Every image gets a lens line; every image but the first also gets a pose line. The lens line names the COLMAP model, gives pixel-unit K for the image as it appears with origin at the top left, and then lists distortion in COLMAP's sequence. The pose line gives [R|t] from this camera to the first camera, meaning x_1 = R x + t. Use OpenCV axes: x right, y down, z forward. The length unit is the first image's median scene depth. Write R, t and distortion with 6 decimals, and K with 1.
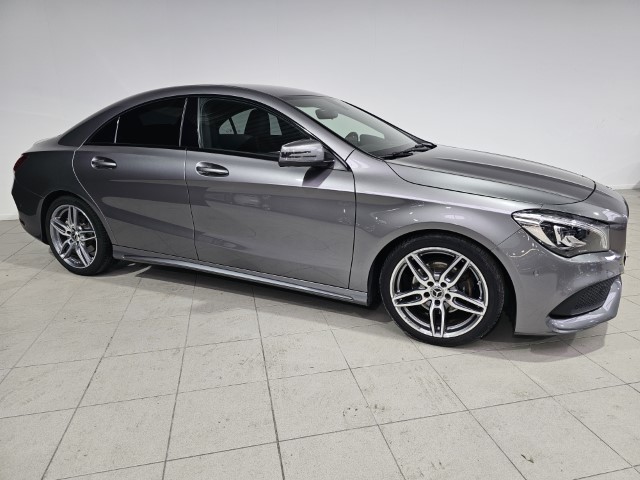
lens RADIAL K [[417.0, 0, 321.1], [0, 417.0, 258.6], [0, 0, 1]] dist [0.067706, -0.080420]
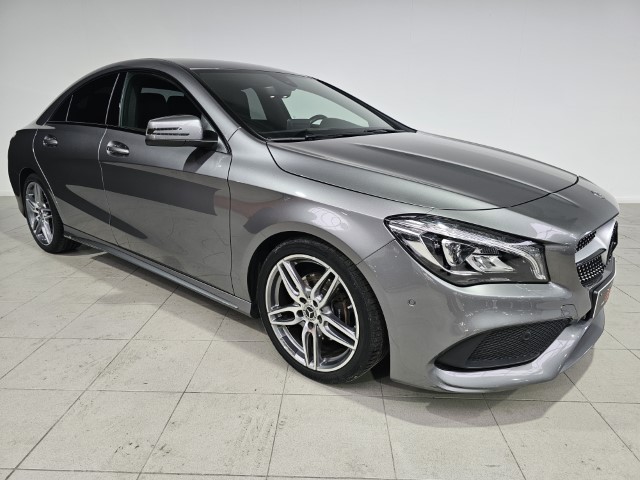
lens RADIAL K [[417.0, 0, 321.1], [0, 417.0, 258.6], [0, 0, 1]] dist [0.067706, -0.080420]
pose [[0.968858, 0.092656, -0.229630, 0.461244], [-0.091008, 0.995691, 0.017779, -0.035000], [0.230288, 0.003673, 0.973116, 0.238823]]
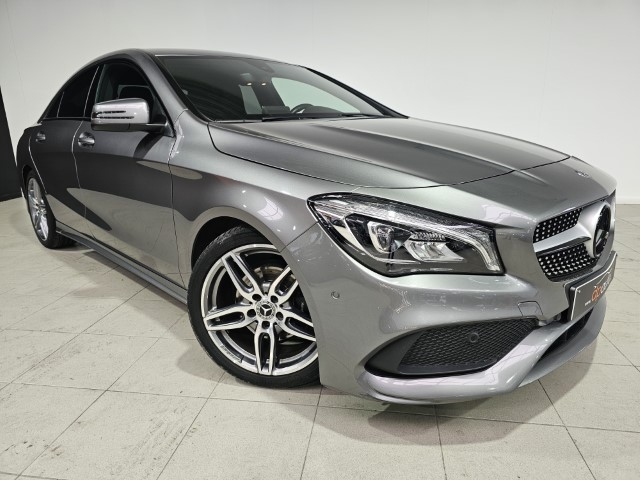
lens RADIAL K [[419.0, 0, 319.2], [0, 419.0, 250.1], [0, 0, 1]] dist [0.057066, -0.077492]
pose [[0.938295, 0.091644, -0.333471, 0.613295], [-0.097914, 0.995193, -0.002005, -0.025482], [0.331685, 0.034532, 0.942758, 0.364065]]
